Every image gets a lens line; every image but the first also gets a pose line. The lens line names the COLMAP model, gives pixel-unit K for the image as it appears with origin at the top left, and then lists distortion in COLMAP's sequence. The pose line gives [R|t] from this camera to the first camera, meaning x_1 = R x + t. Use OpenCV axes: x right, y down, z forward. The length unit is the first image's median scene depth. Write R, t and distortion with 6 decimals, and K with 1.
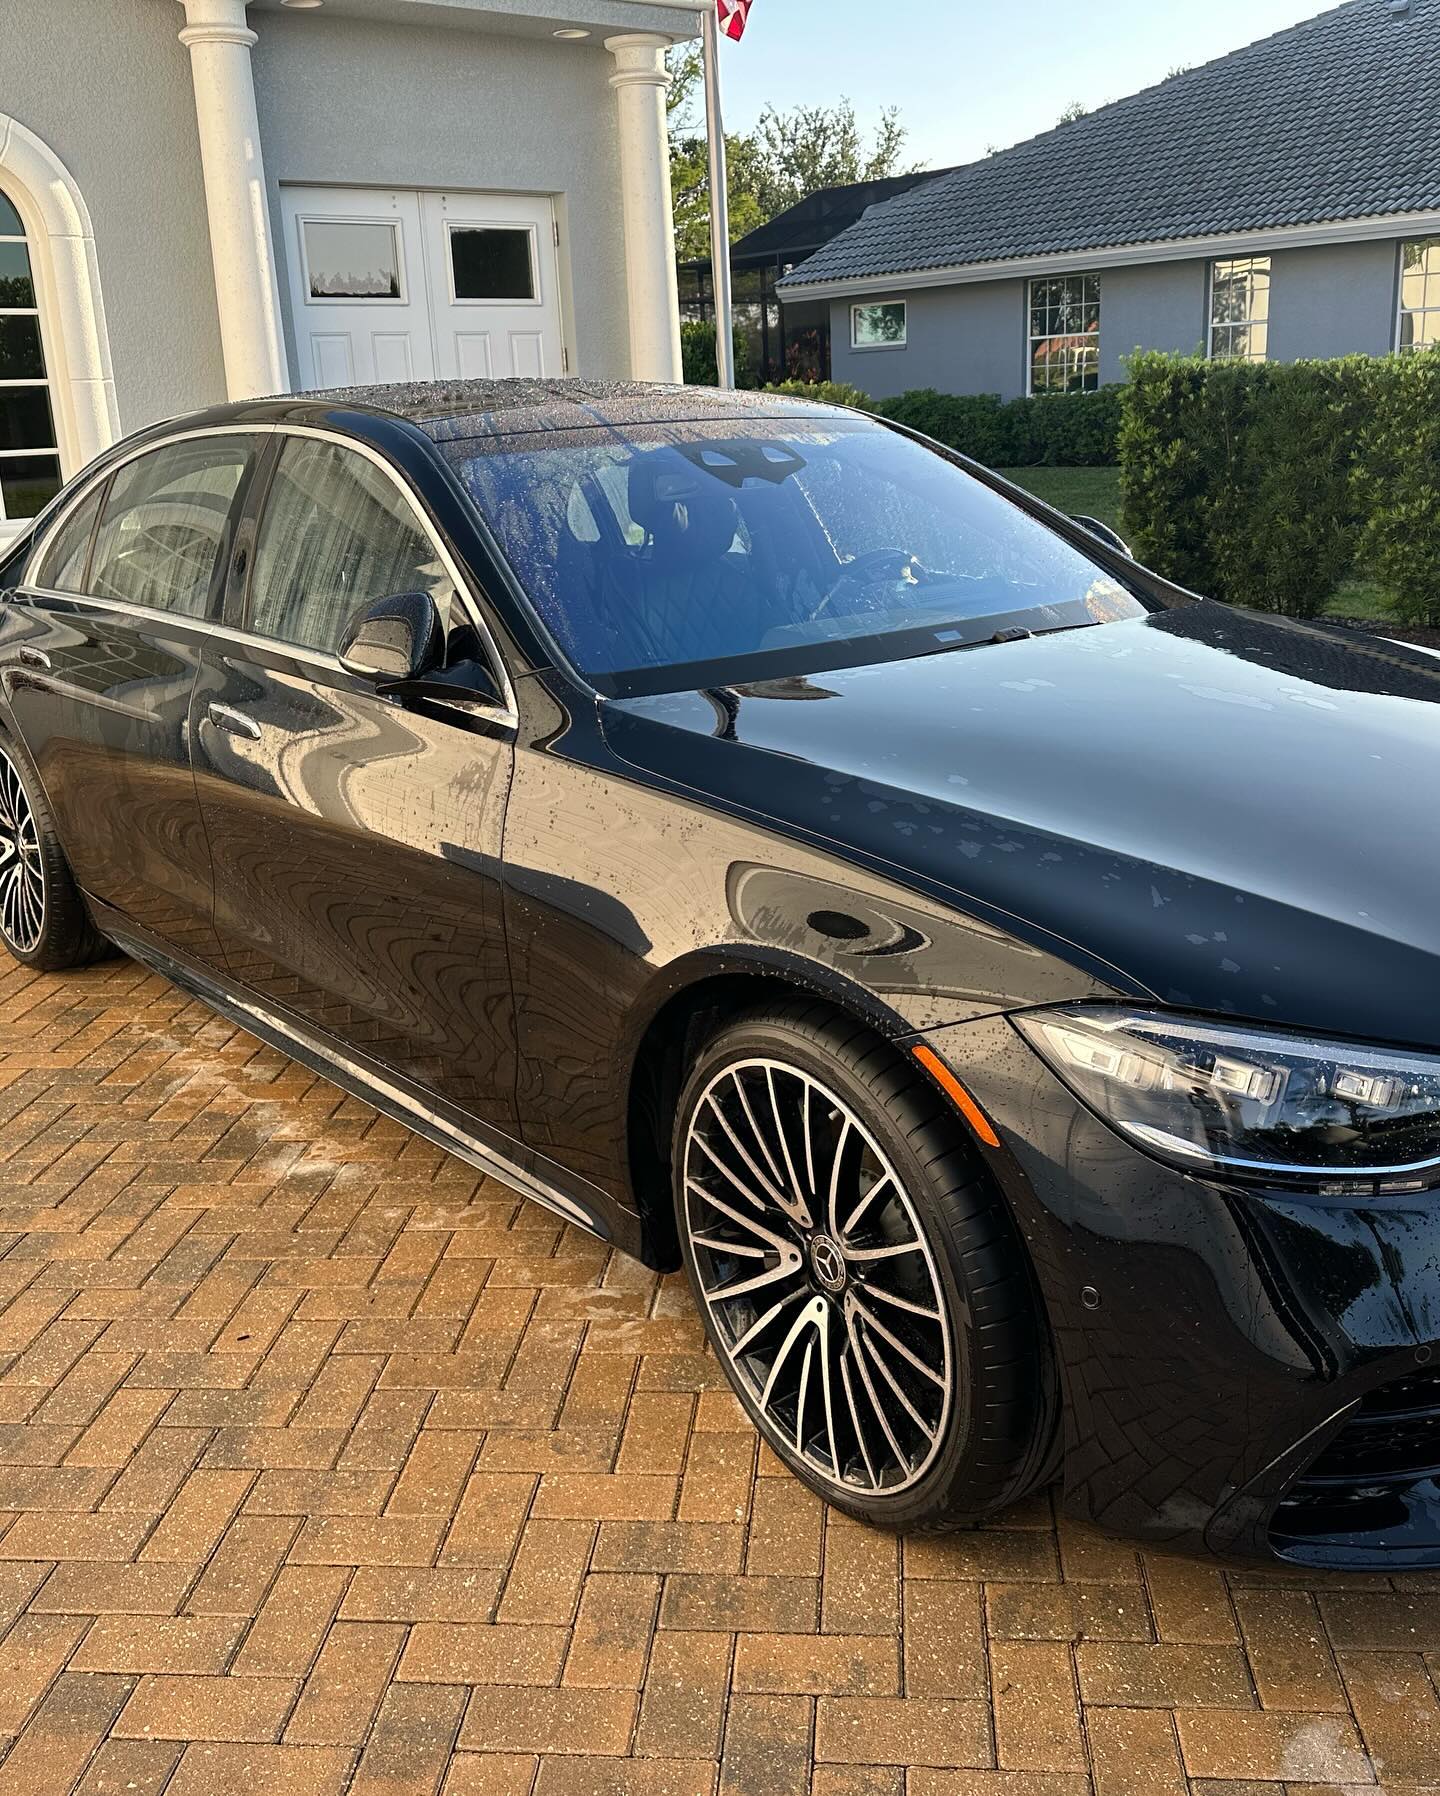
lens RADIAL K [[1660.7, 0, 720.0], [0, 1660.7, 898.0], [0, 0, 1]] dist [0.114995, -0.317162]
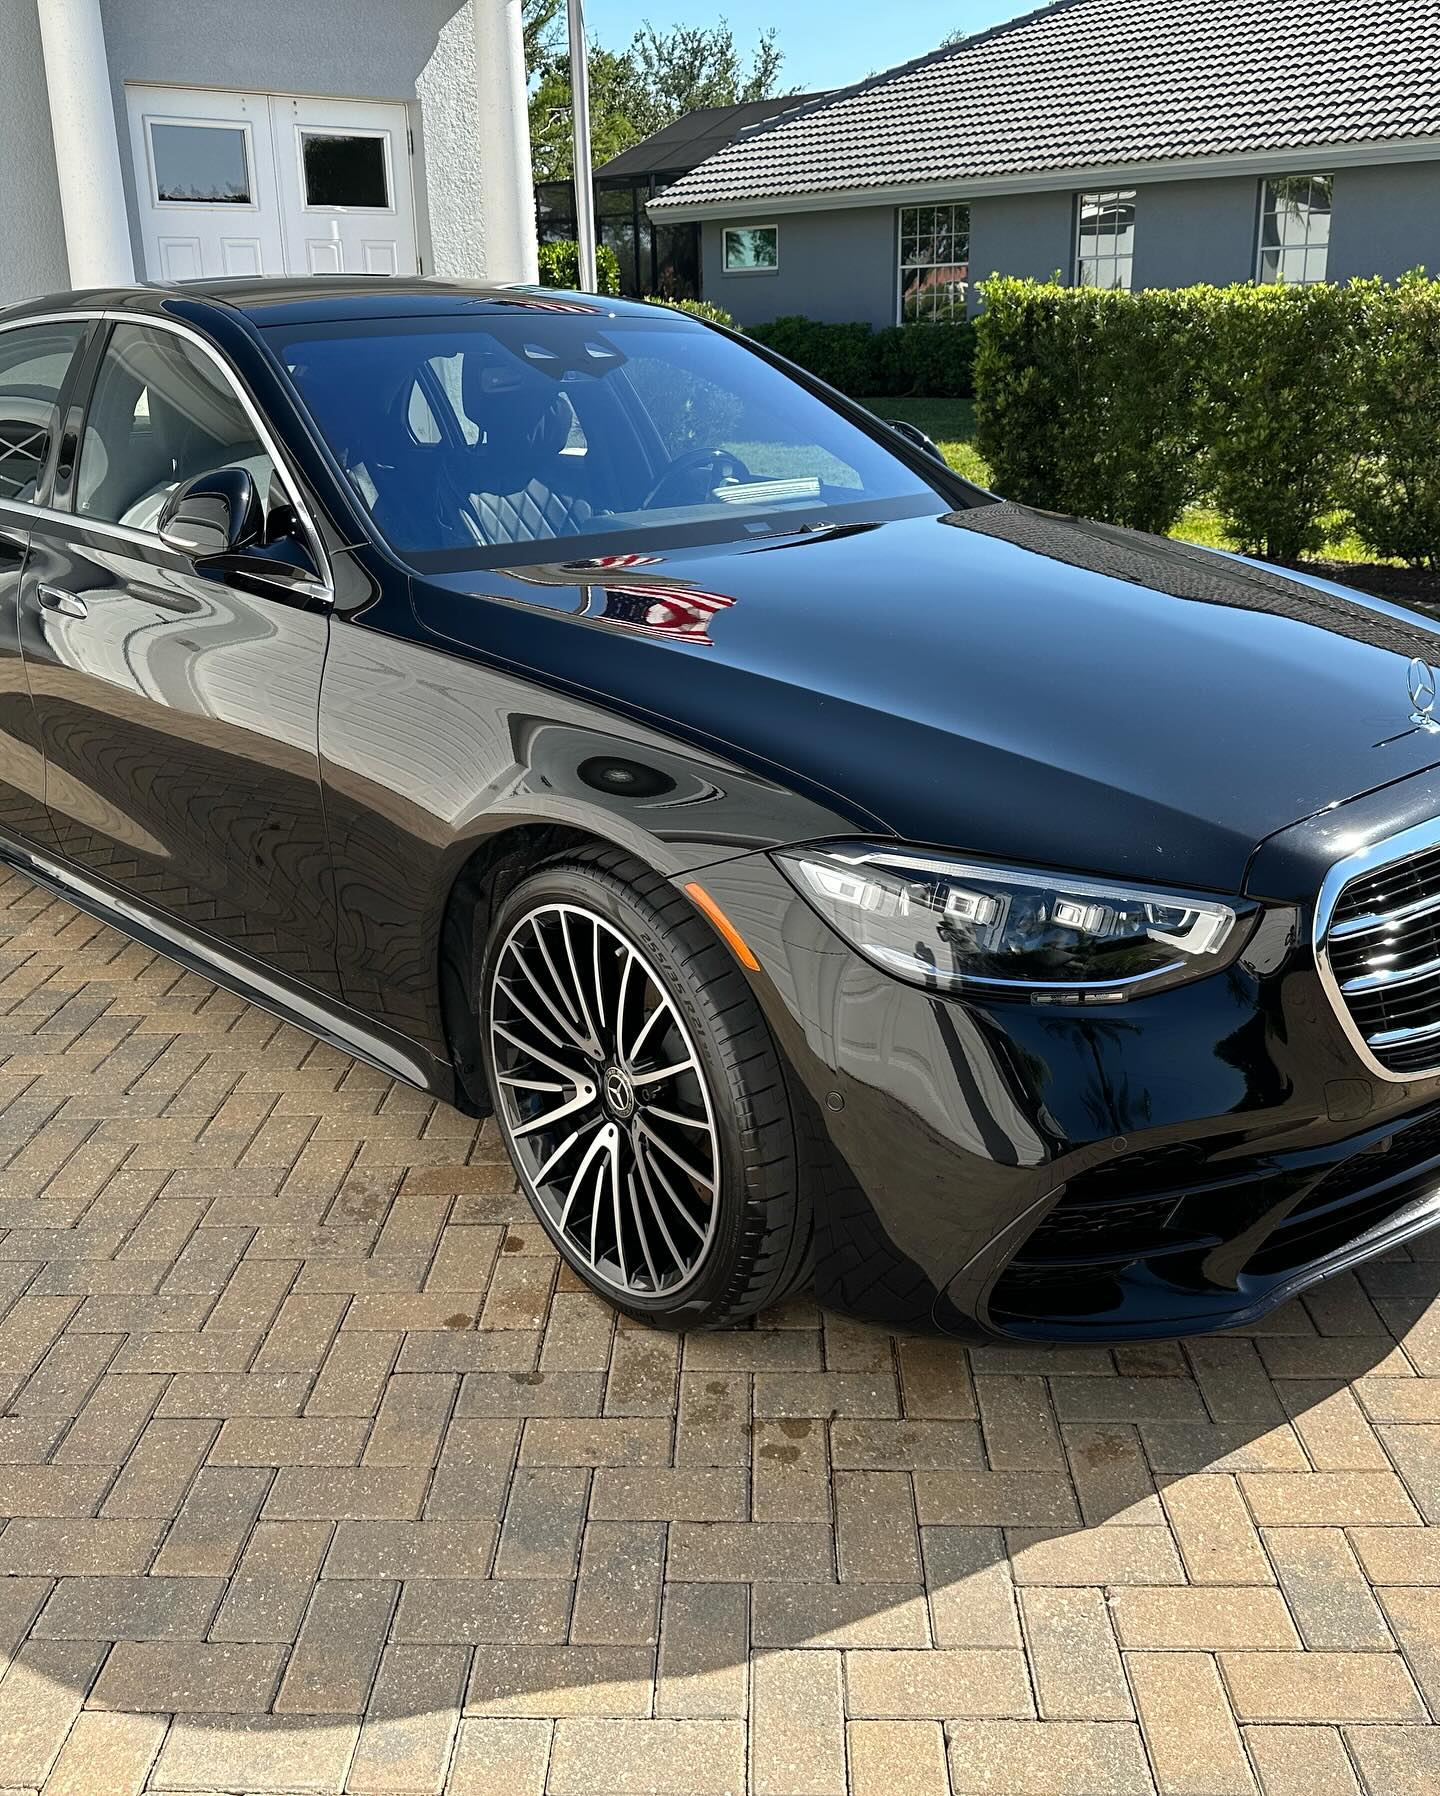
lens RADIAL K [[1680.8, 0, 720.0], [0, 1680.8, 898.0], [0, 0, 1]] dist [0.145808, -0.413867]
pose [[0.997695, 0.001044, 0.067845, 0.052387], [-0.003284, 0.999453, 0.032921, 0.051869], [-0.067774, -0.033068, 0.997153, -0.091498]]
